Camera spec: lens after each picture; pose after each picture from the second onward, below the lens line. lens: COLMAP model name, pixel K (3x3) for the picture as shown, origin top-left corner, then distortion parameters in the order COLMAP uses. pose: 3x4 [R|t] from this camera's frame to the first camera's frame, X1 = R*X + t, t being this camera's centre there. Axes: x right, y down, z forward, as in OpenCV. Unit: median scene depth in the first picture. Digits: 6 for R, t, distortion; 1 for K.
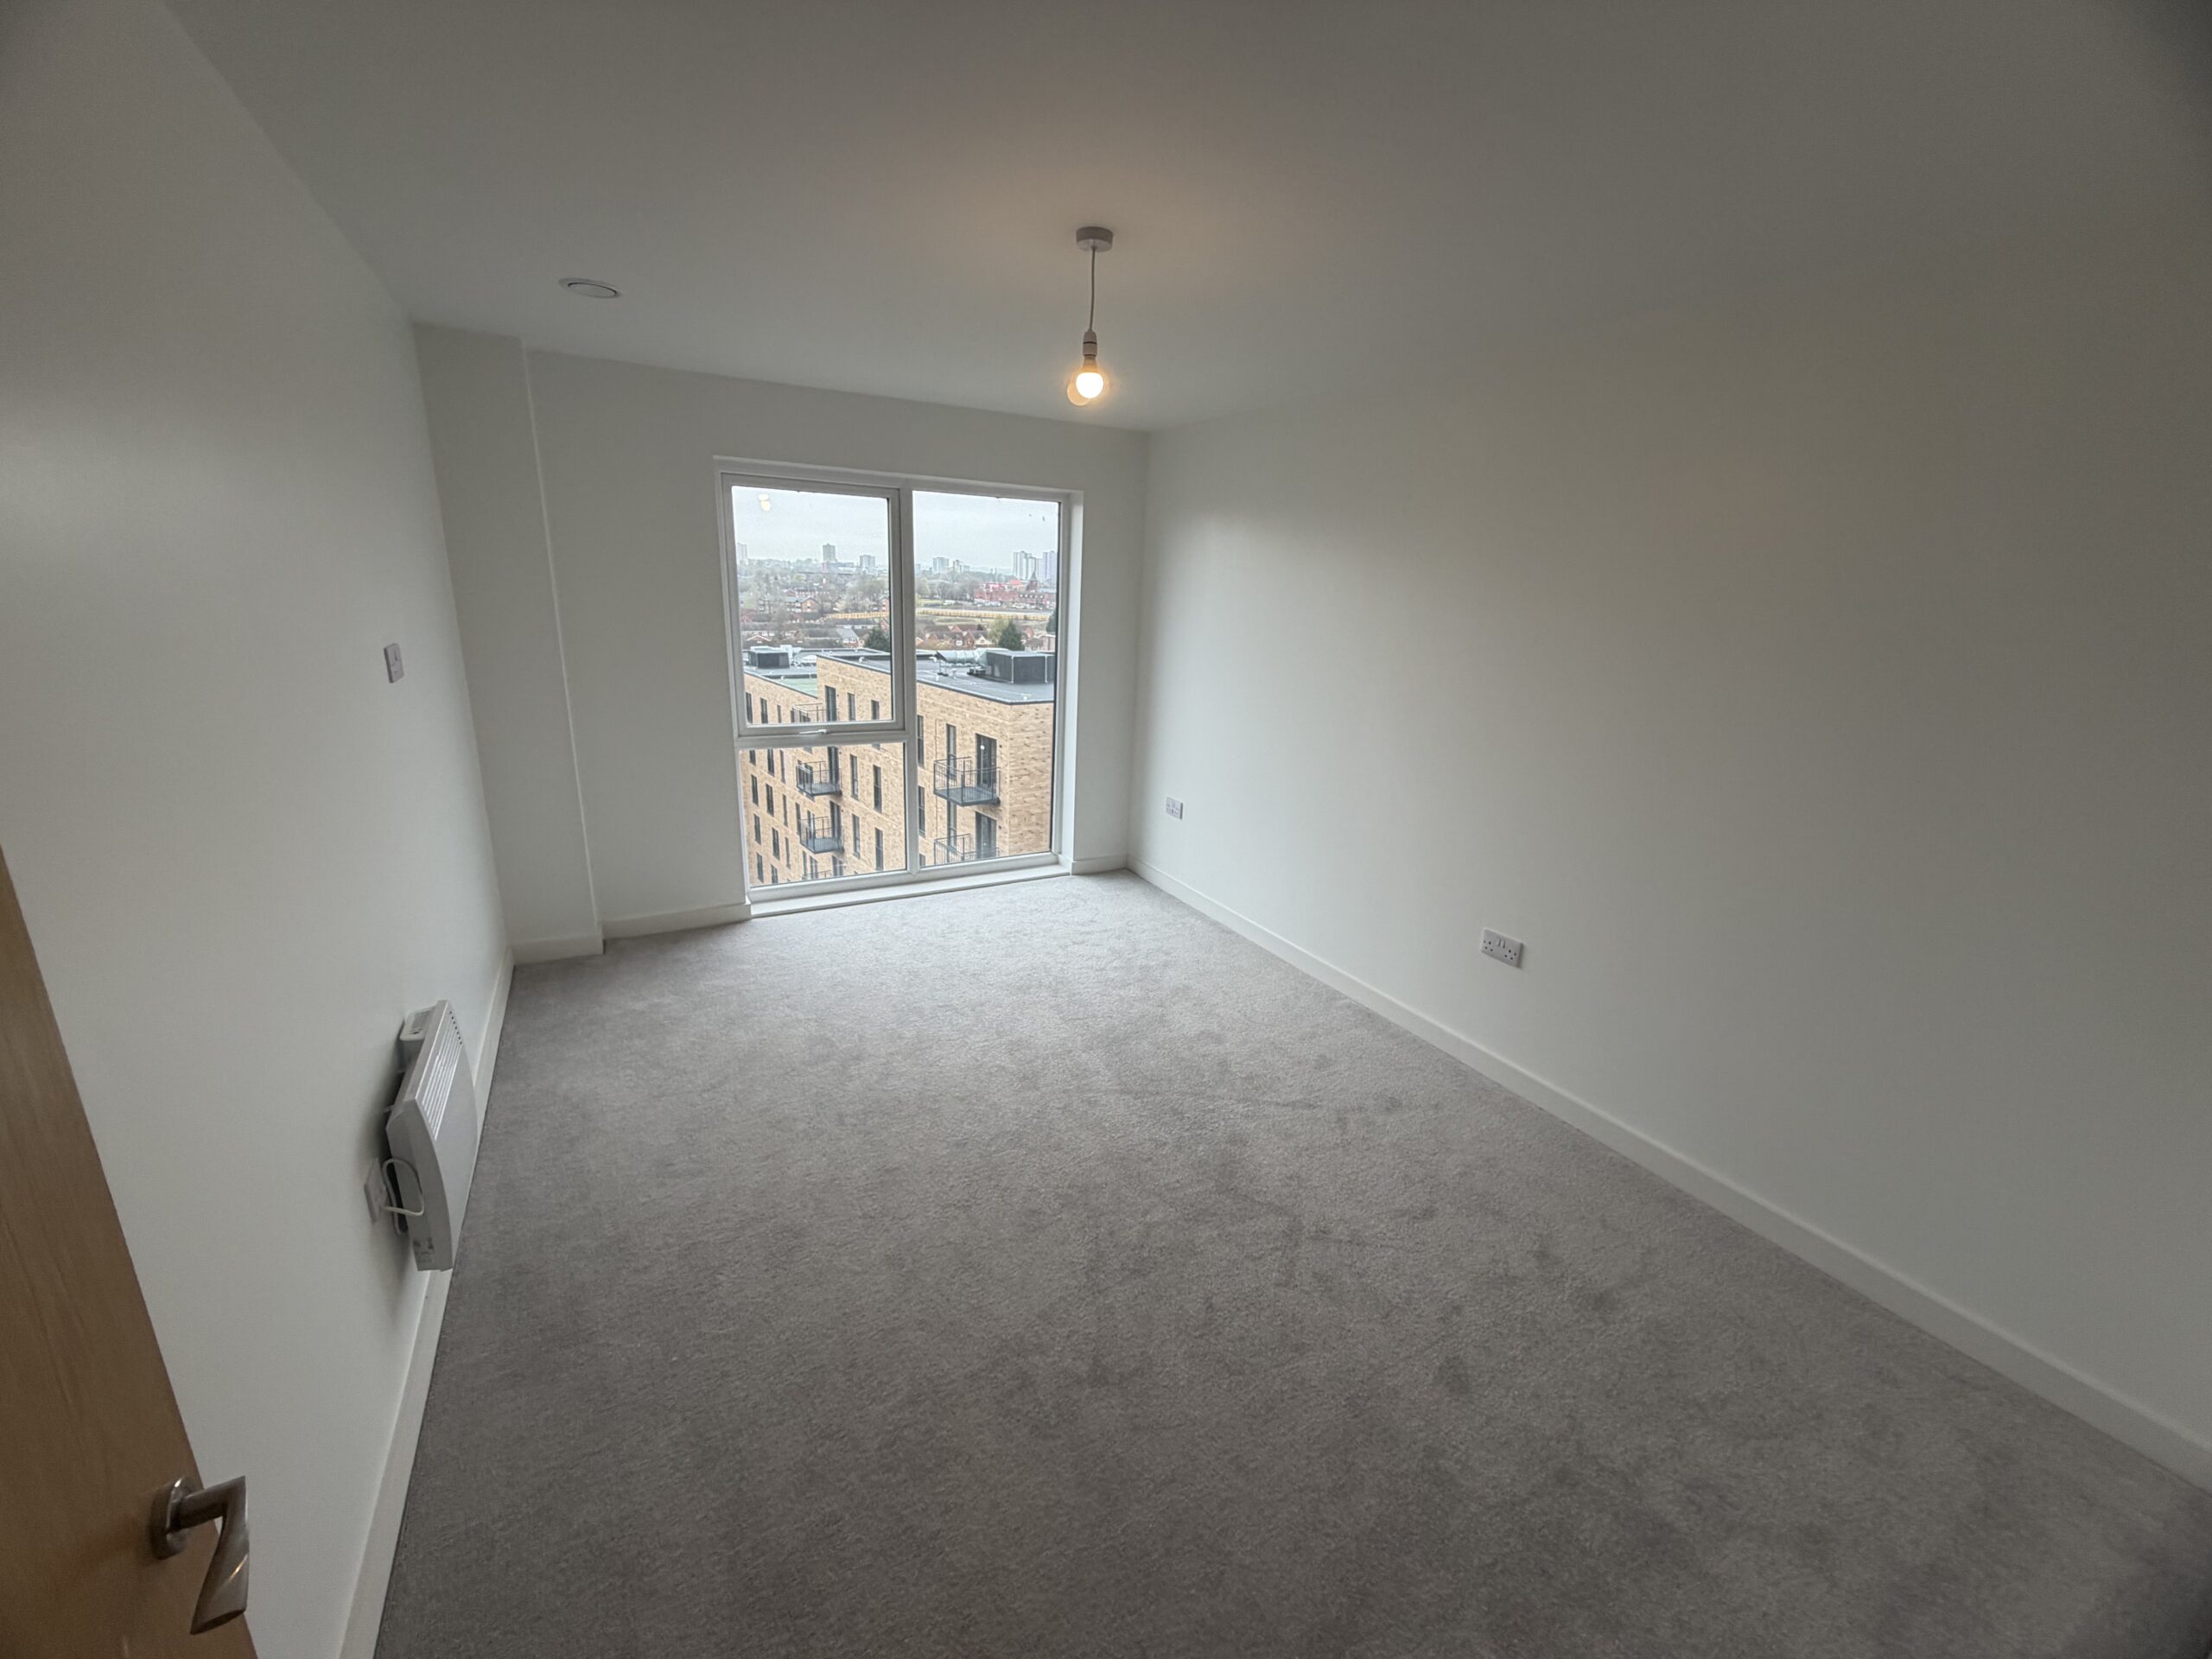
lens RADIAL K [[879.9, 0, 1104.9], [0, 879.9, 823.9], [0, 0, 1]] dist [-0.003167, -0.000144]
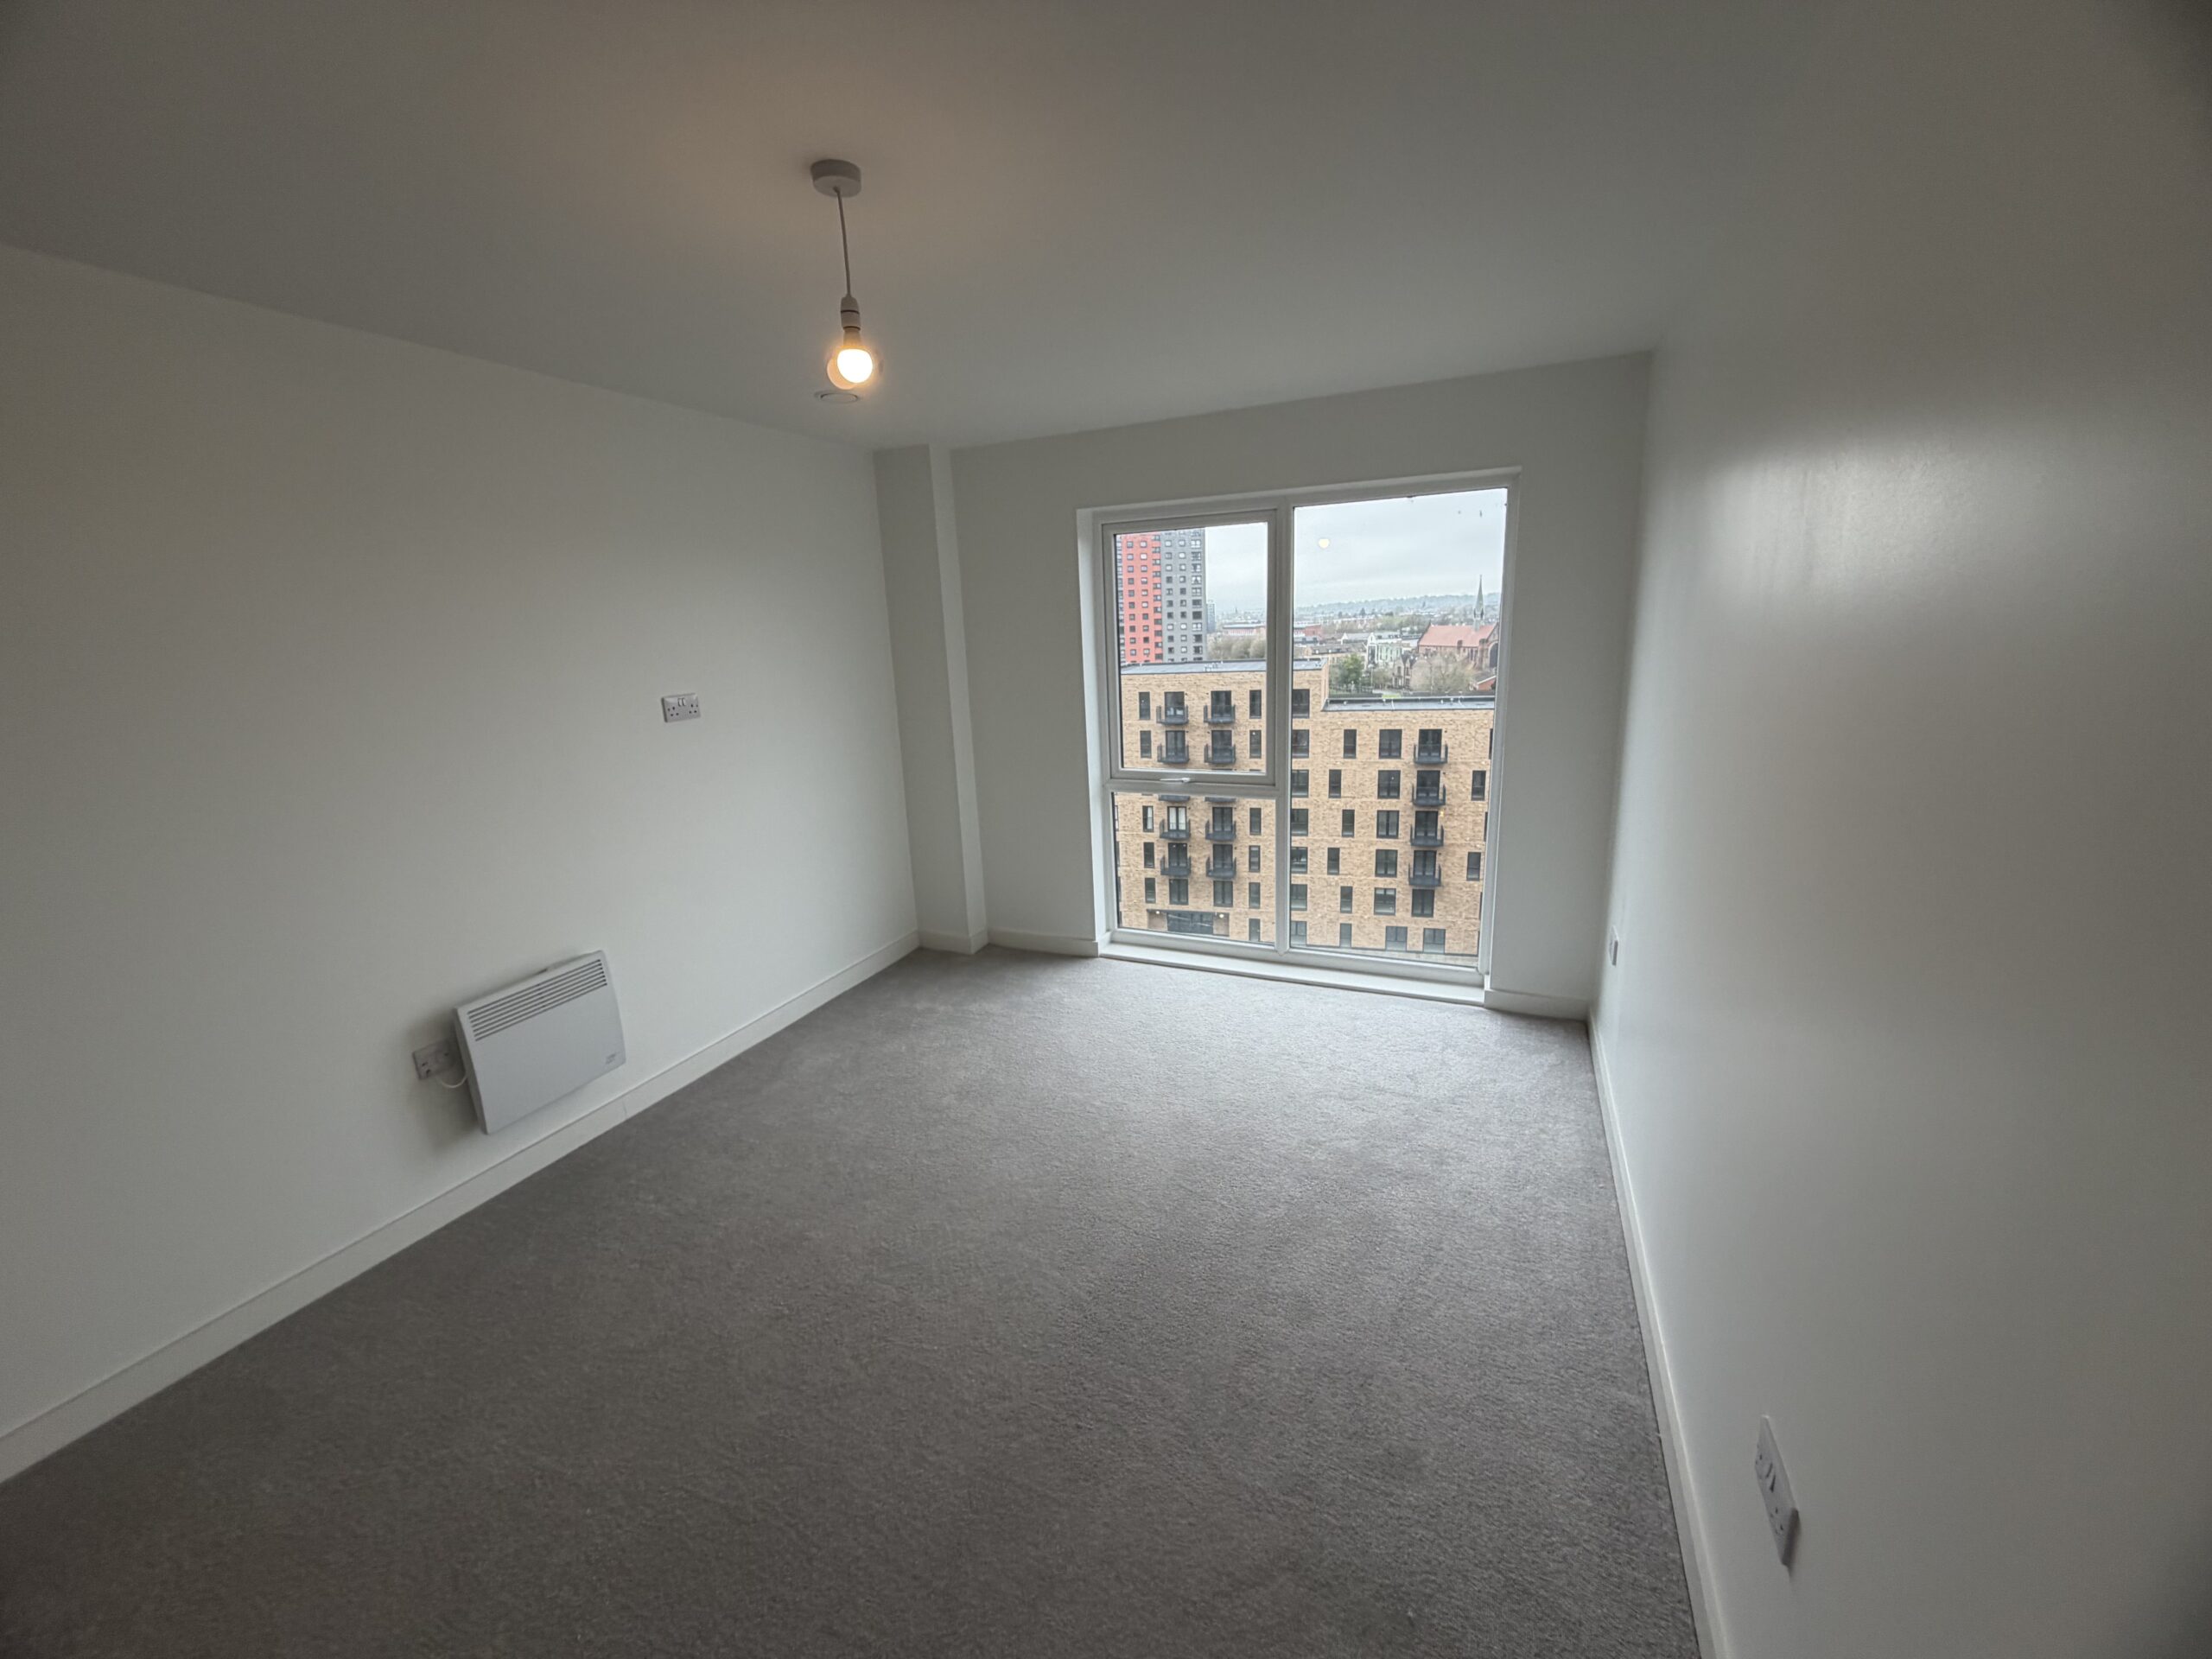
lens RADIAL K [[879.9, 0, 1096.3], [0, 879.9, 827.8], [0, 0, 1]] dist [-0.003167, -0.000144]
pose [[0.593470, 0.120034, -0.795855, 0.323464], [-0.148205, 0.988206, 0.038528, -0.065898], [0.791093, 0.095085, 0.604260, 0.309281]]
